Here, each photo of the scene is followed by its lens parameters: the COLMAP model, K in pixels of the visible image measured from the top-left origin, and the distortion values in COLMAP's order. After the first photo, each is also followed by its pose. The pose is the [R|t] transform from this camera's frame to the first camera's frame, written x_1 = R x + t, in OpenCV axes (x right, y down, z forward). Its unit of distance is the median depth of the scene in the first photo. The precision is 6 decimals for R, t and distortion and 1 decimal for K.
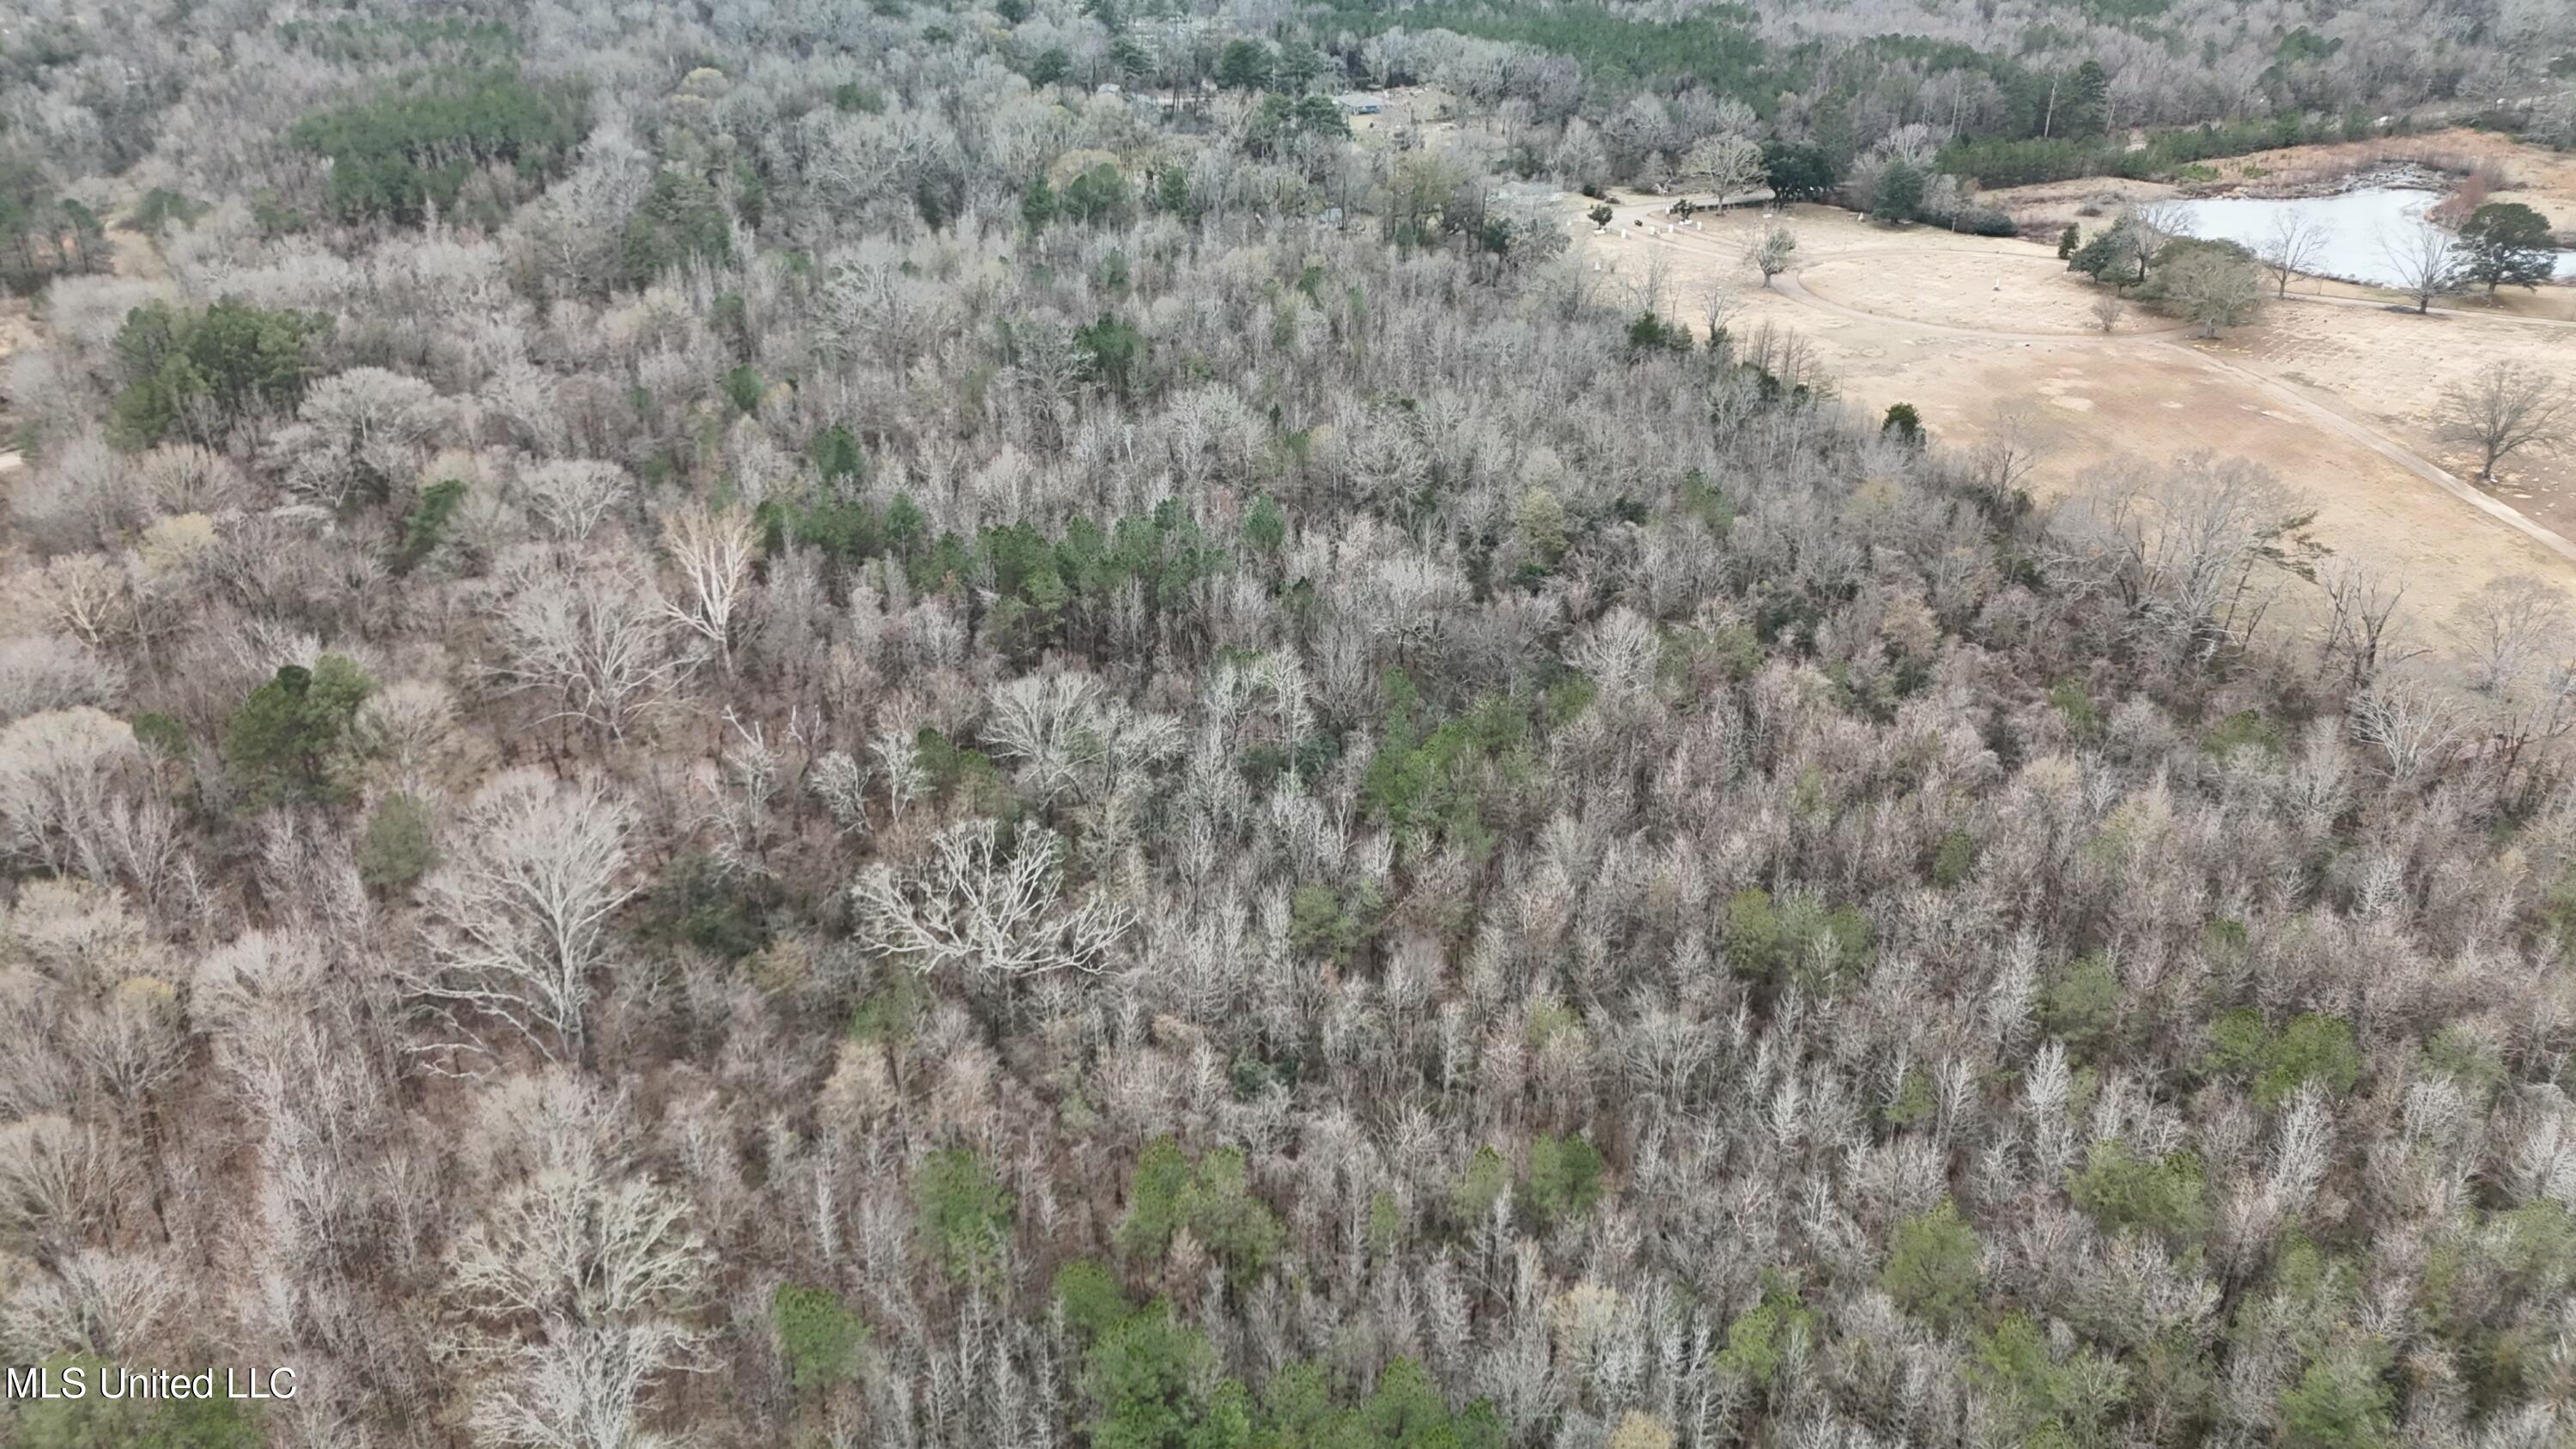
lens RADIAL K [[1889.7, 0, 1288.0], [0, 1889.7, 724.5], [0, 0, 1]] dist [0.073953, -0.067982]
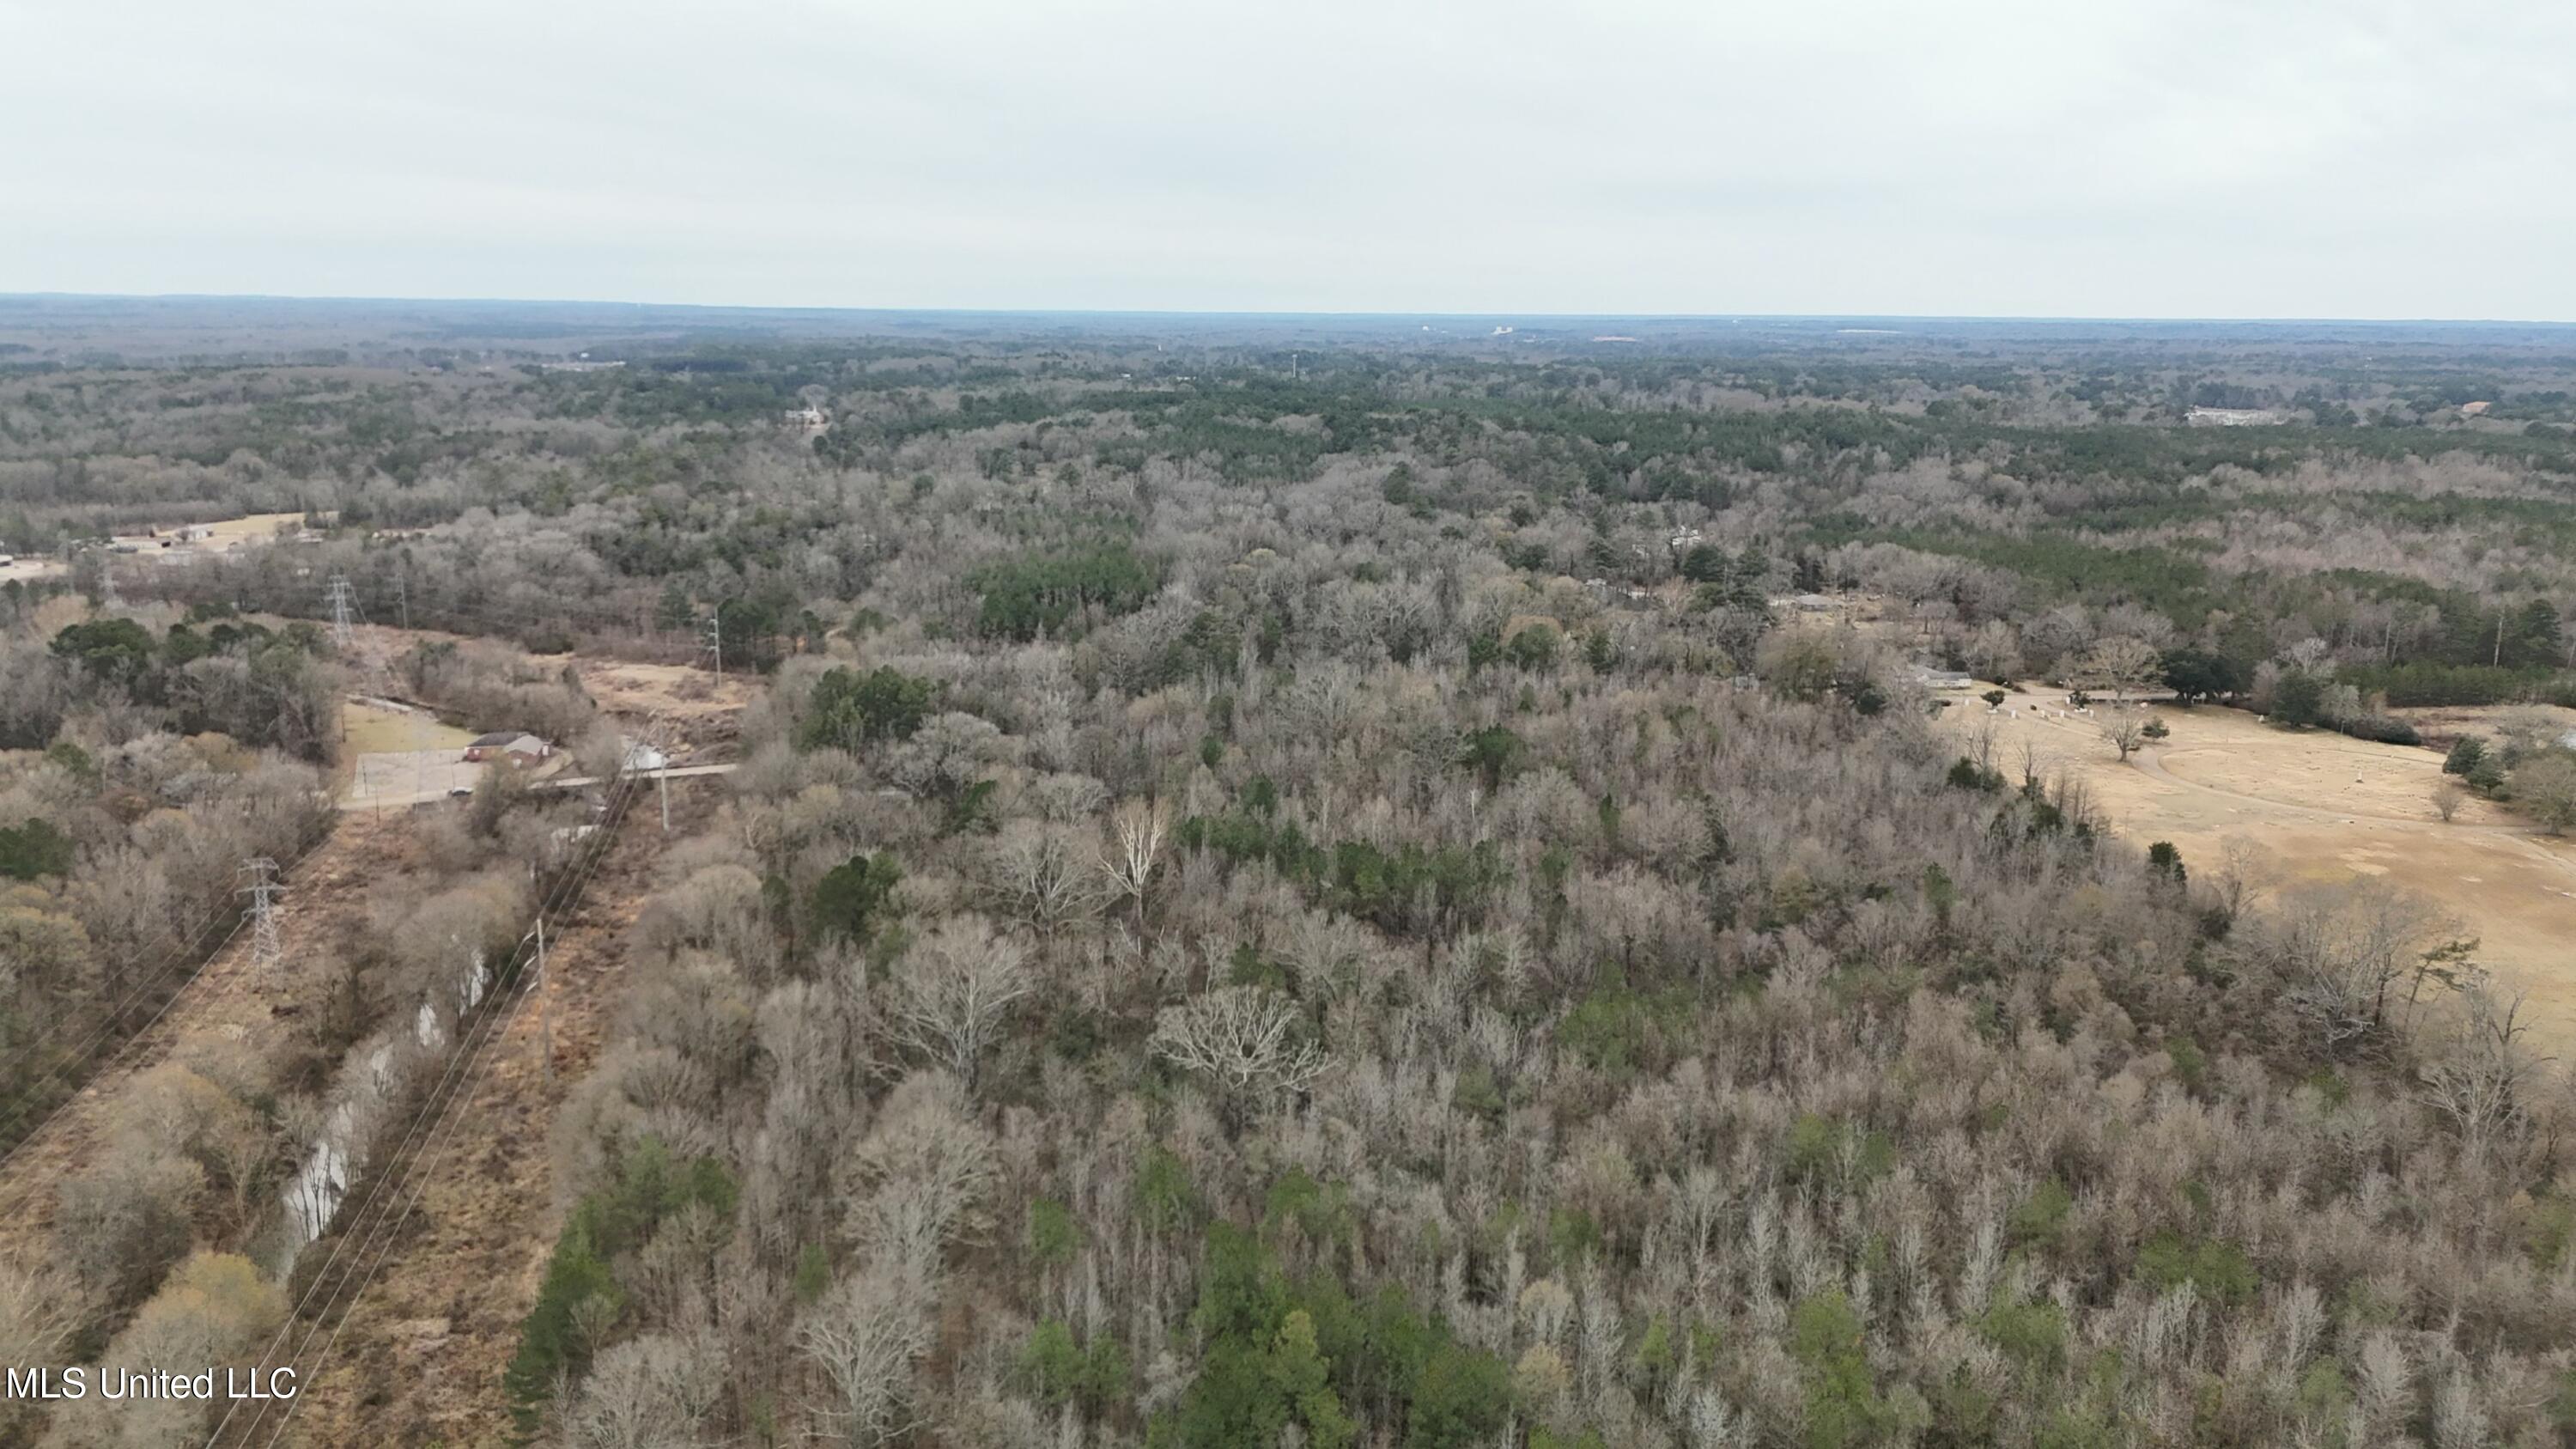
lens RADIAL K [[1878.5, 0, 1288.0], [0, 1878.5, 724.5], [0, 0, 1]] dist [0.095450, -0.101734]
pose [[0.951559, 0.071057, -0.299143, 0.122517], [-0.146387, 0.960282, -0.237549, 0.085731], [0.270382, 0.269832, 0.924167, -0.162466]]
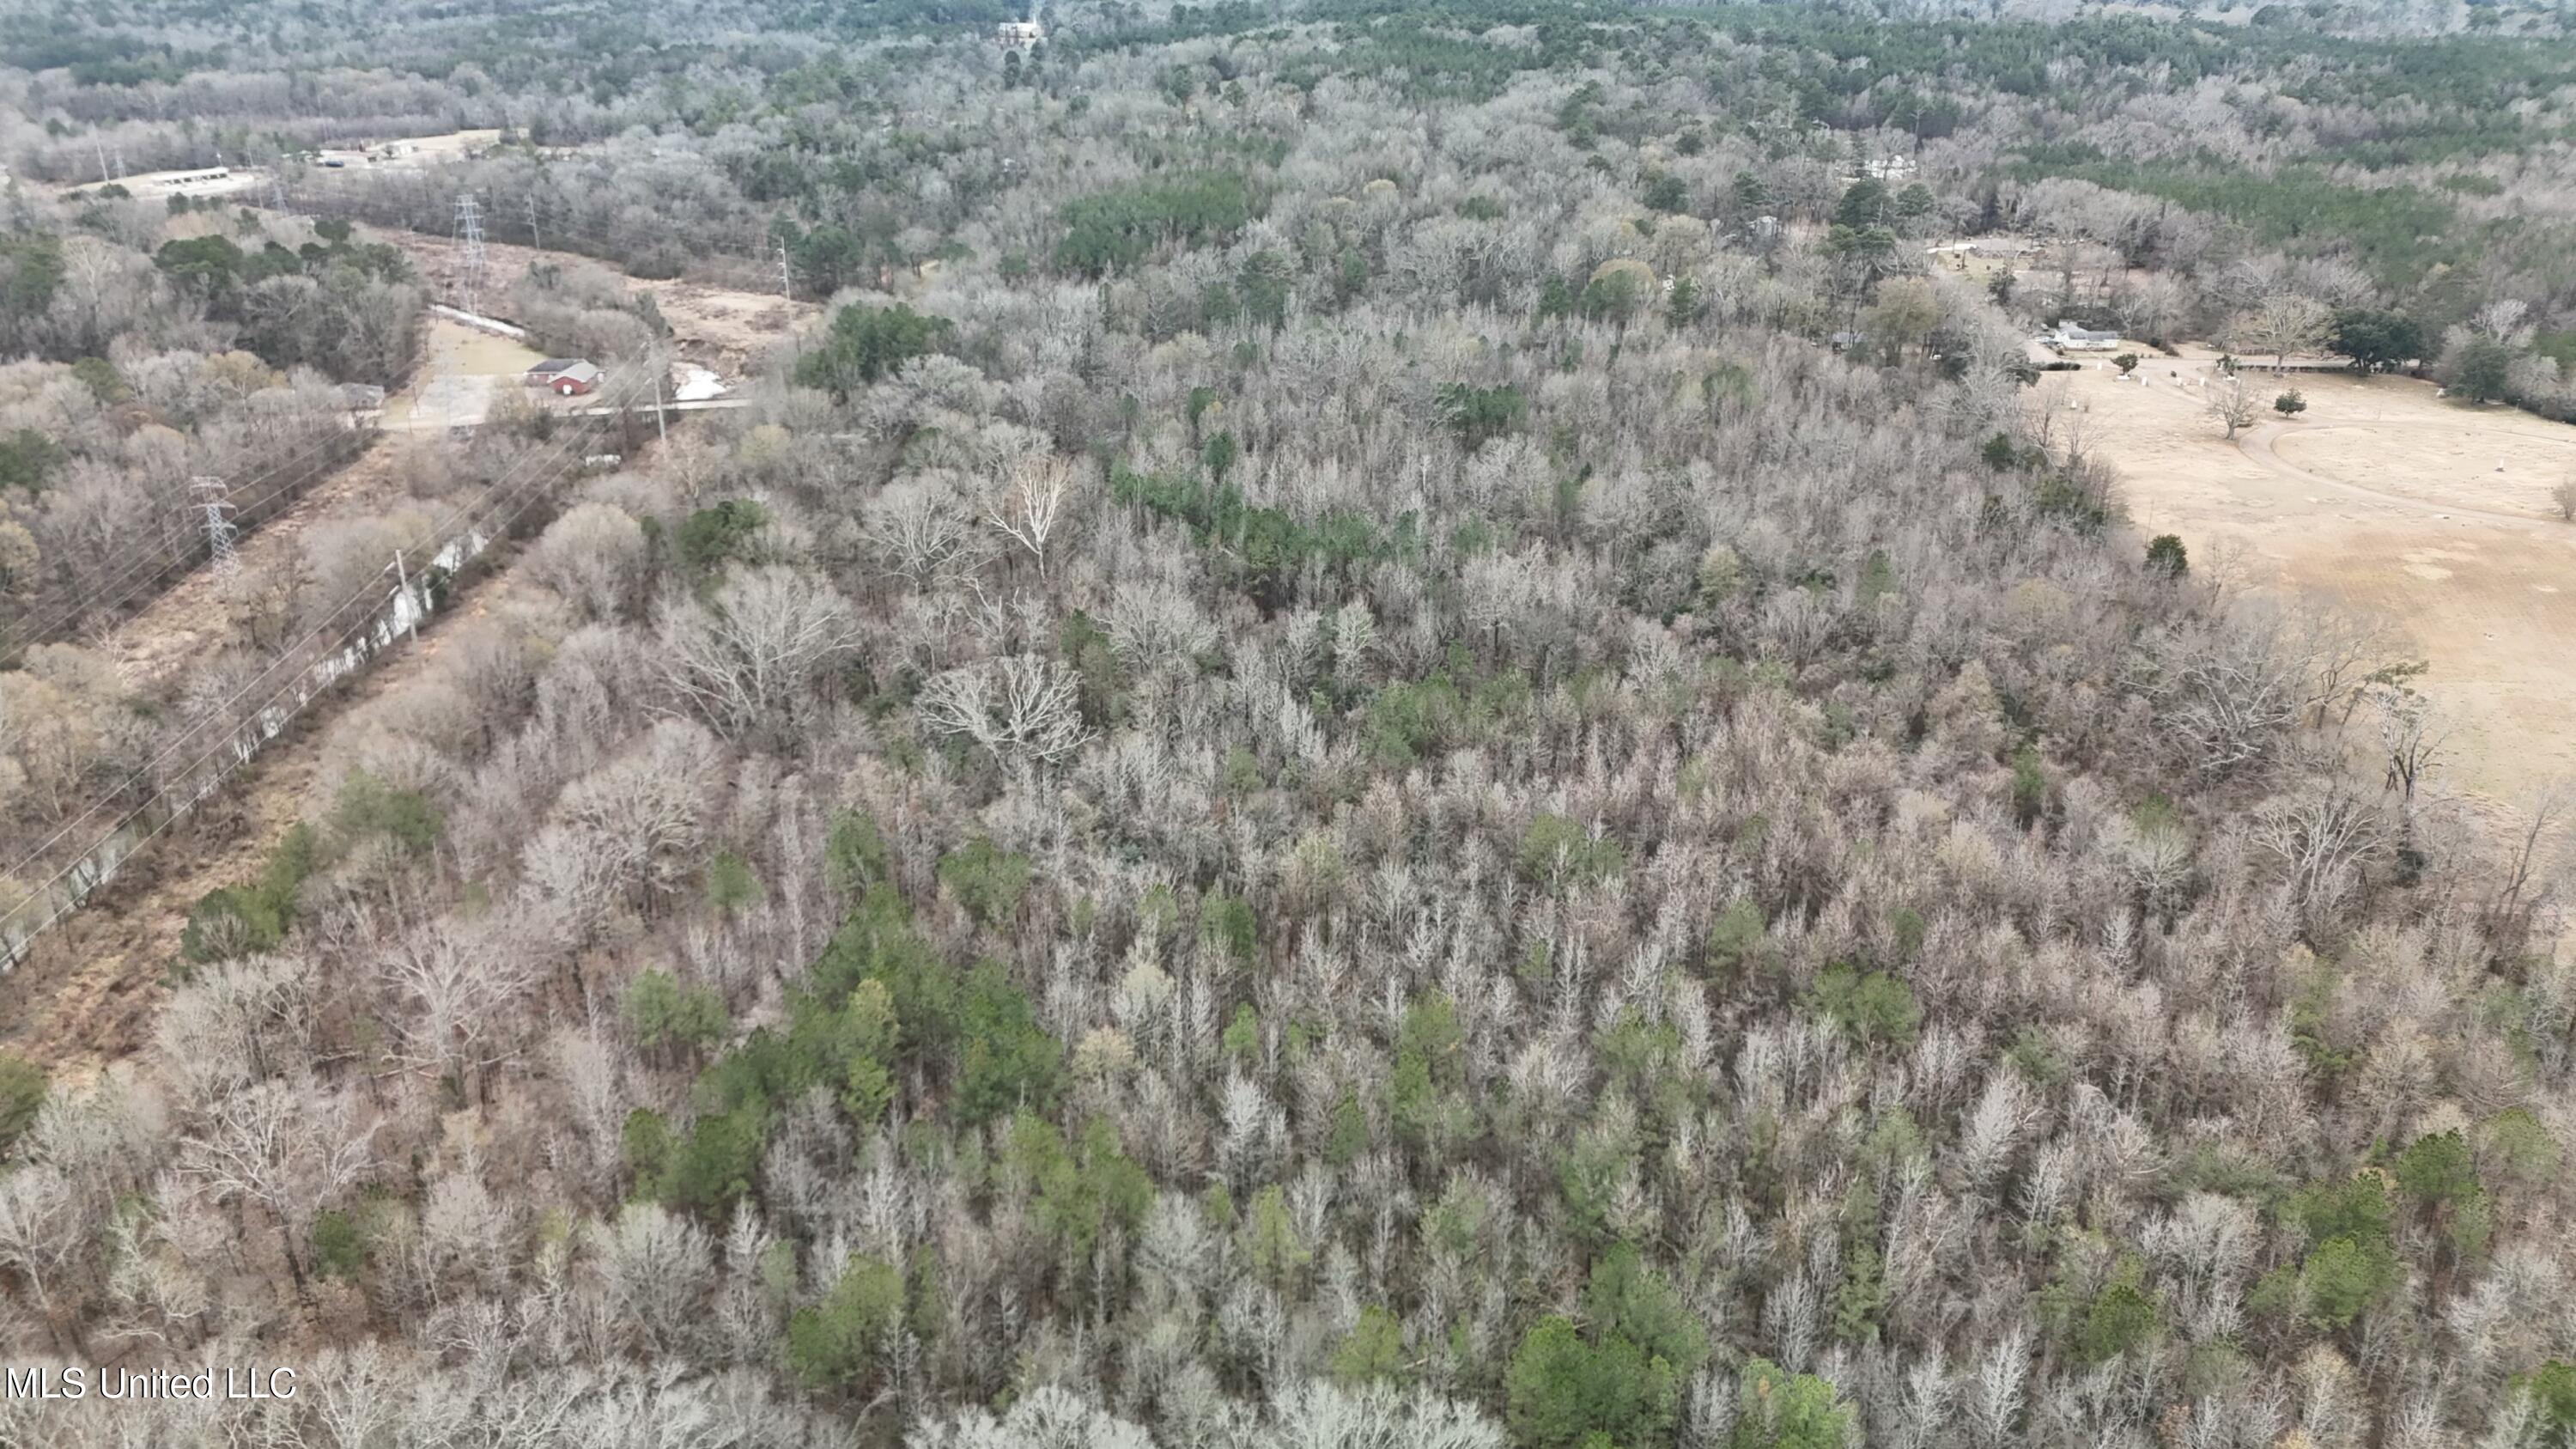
lens RADIAL K [[1889.7, 0, 1288.0], [0, 1889.7, 724.5], [0, 0, 1]] dist [0.073953, -0.067982]
pose [[0.888979, 0.178067, -0.421911, 0.270168], [-0.207941, 0.977810, -0.025453, 0.043157], [0.408016, 0.110359, 0.906280, -0.086377]]
